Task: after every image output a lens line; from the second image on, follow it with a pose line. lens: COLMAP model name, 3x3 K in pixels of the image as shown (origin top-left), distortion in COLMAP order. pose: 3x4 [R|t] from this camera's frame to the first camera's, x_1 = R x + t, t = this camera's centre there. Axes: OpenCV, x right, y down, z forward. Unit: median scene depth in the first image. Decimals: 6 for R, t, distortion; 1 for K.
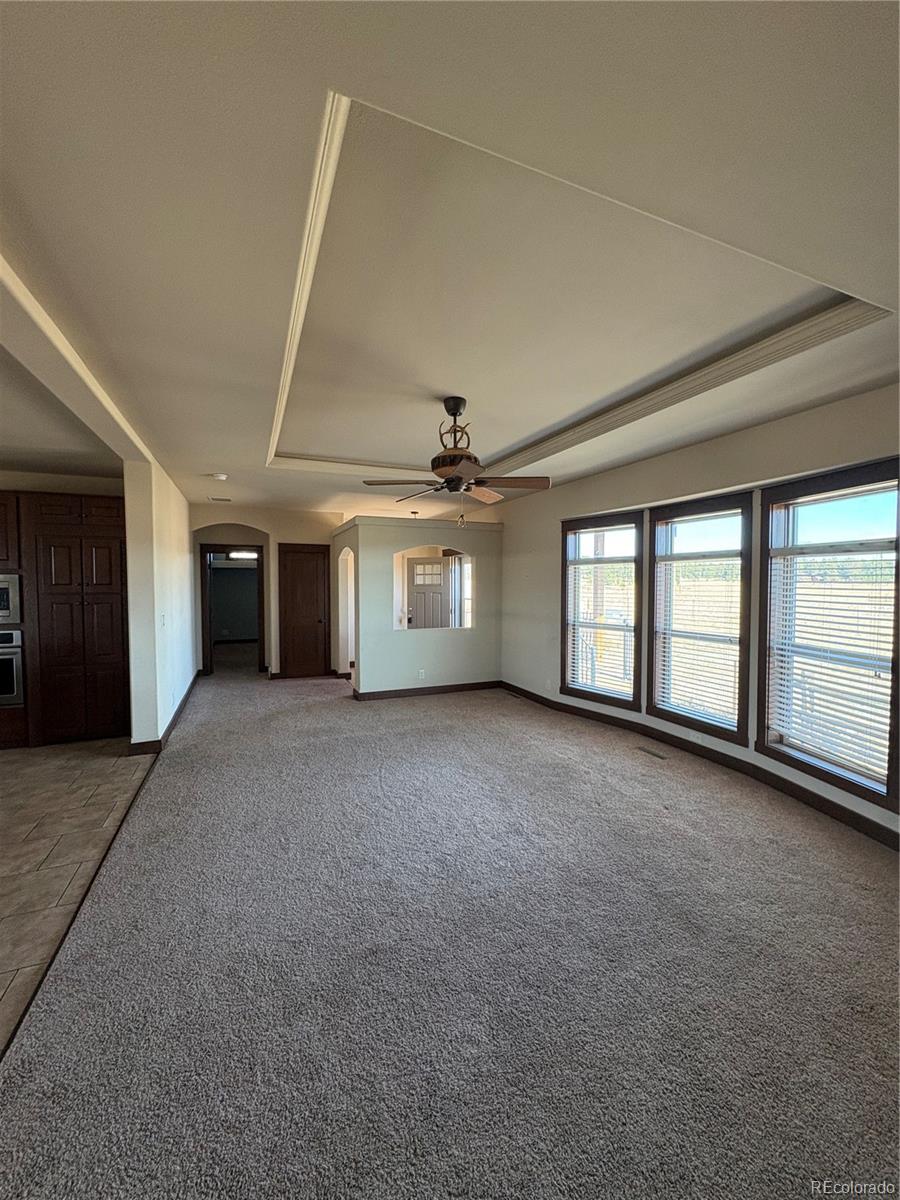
lens RADIAL K [[477.0, 0, 453.3], [0, 477.0, 601.9], [0, 0, 1]] dist [0.000990, 0.000252]
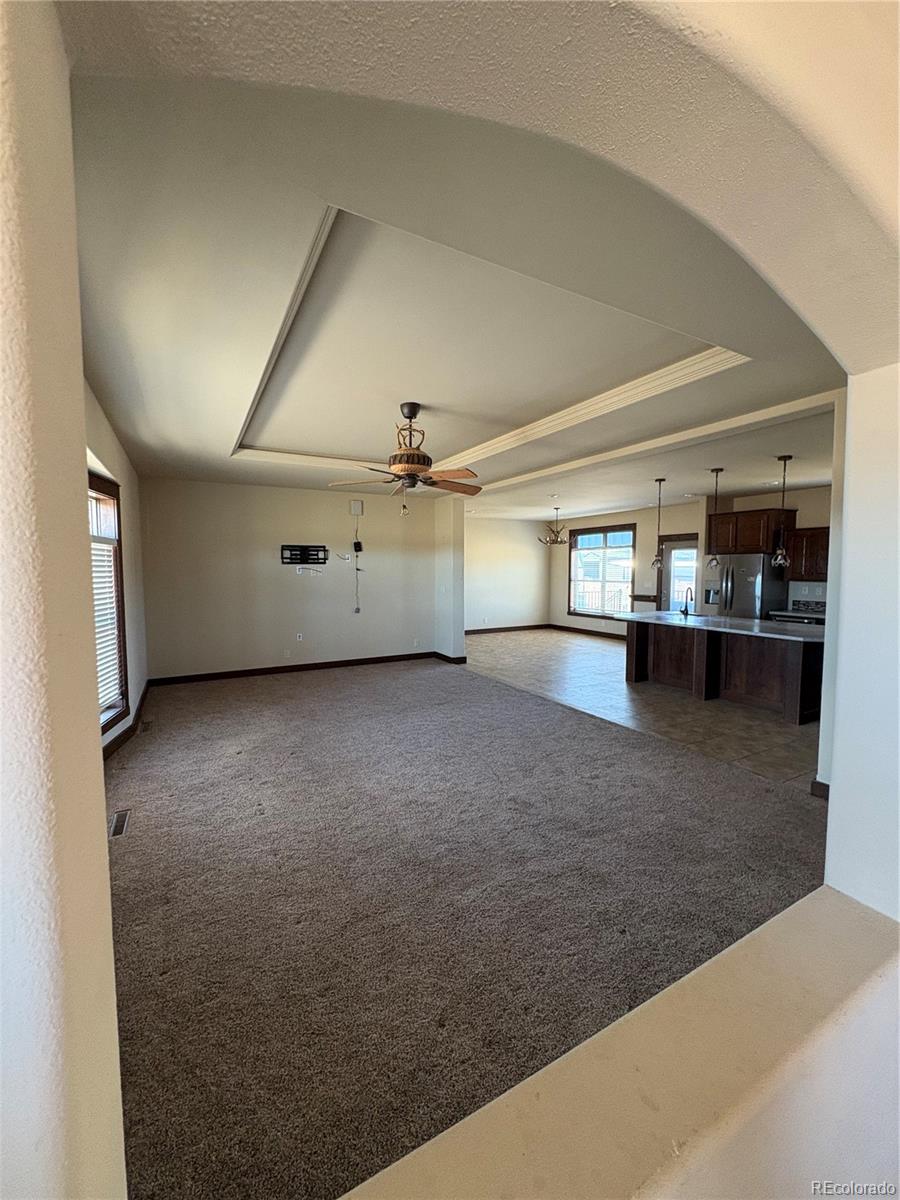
lens RADIAL K [[477.0, 0, 444.0], [0, 477.0, 594.0], [0, 0, 1]] dist [0.000990, 0.000252]
pose [[-0.996004, 0.001233, -0.089298, 0.020202], [-0.007685, 0.995013, 0.099447, -0.064019], [0.088975, 0.099736, -0.991028, 1.623635]]
